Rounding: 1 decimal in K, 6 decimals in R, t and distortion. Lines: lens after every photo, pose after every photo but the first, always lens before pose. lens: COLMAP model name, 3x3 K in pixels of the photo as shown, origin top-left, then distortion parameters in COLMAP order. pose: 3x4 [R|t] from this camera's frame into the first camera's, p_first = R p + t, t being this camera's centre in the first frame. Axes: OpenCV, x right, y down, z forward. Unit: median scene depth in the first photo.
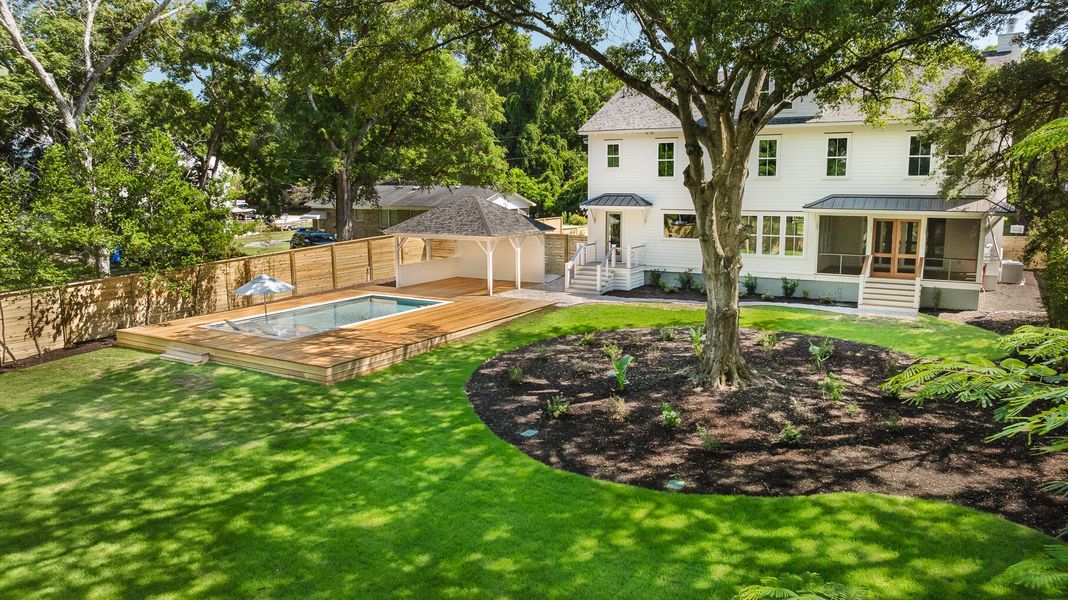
lens RADIAL K [[760.6, 0, 534.0], [0, 760.6, 300.0], [0, 0, 1]] dist [-0.027799, -0.000025]
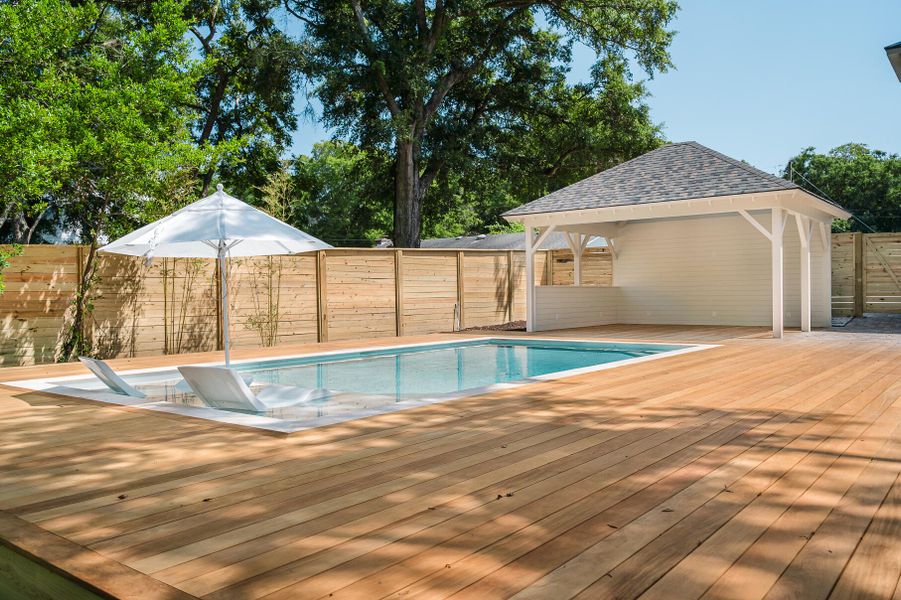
lens RADIAL K [[701.2, 0, 450.5], [0, 701.2, 300.0], [0, 0, 1]] dist [0.006354, 0.002158]
pose [[0.992654, -0.006473, -0.120817, -0.215529], [-0.011608, 0.988866, -0.148352, 0.036570], [0.120432, 0.148665, 0.981527, 0.679416]]
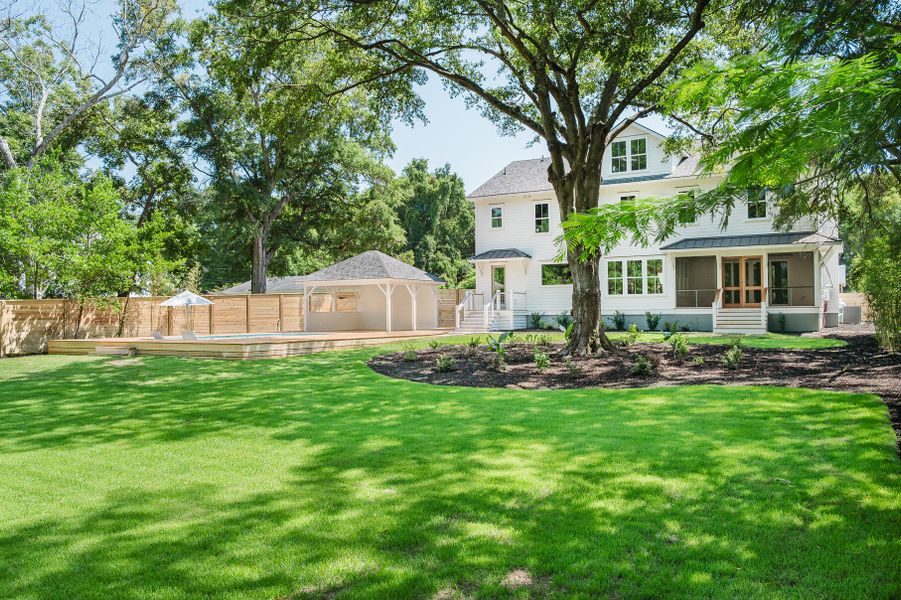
lens RADIAL K [[716.8, 0, 450.5], [0, 716.8, 300.0], [0, 0, 1]] dist [0.013360, 0.004809]
pose [[0.999675, -0.001408, 0.025449, 0.007416], [0.005919, 0.983998, -0.178079, 0.154672], [-0.024791, 0.178172, 0.983687, -0.059082]]
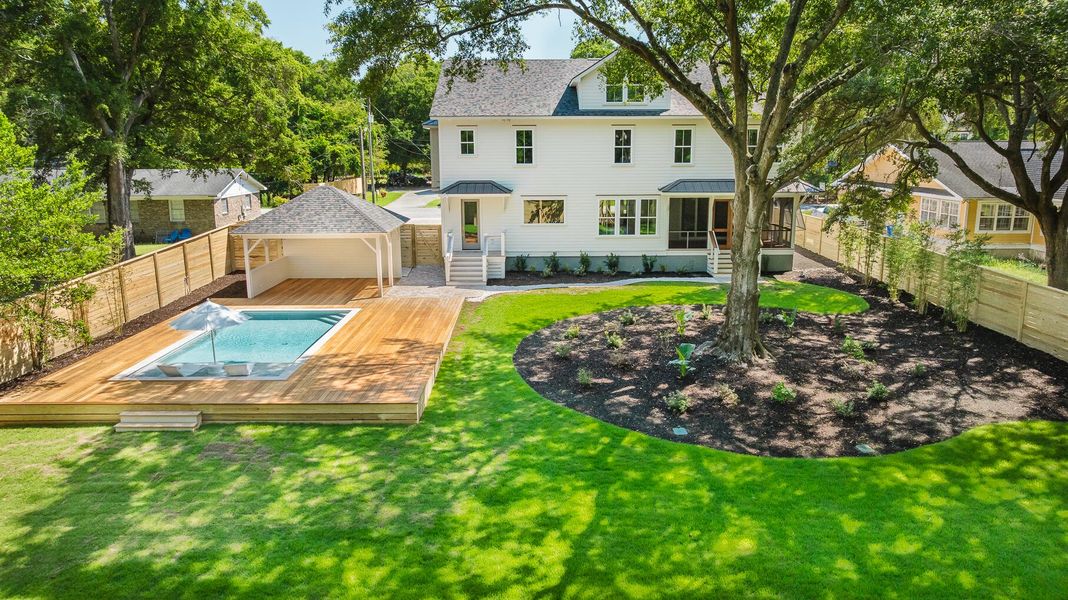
lens RADIAL K [[760.6, 0, 534.0], [0, 760.6, 300.0], [0, 0, 1]] dist [-0.027799, -0.000025]
pose [[0.854353, -0.102557, 0.509473, -0.417054], [0.082343, 0.994665, 0.062142, -0.050233], [-0.513128, -0.011139, 0.858240, 0.136073]]
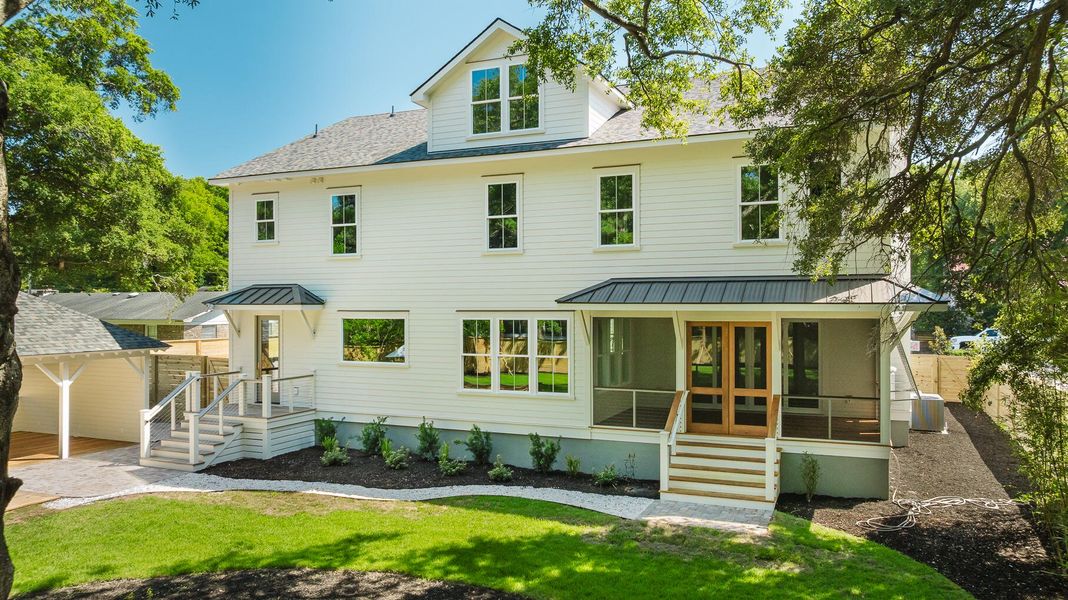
lens RADIAL K [[760.6, 0, 534.0], [0, 760.6, 300.0], [0, 0, 1]] dist [-0.027799, -0.000025]
pose [[0.991355, 0.004947, 0.131111, 0.282429], [0.016656, 0.986459, -0.163158, -0.038588], [-0.130143, 0.163931, 0.977849, 0.506355]]
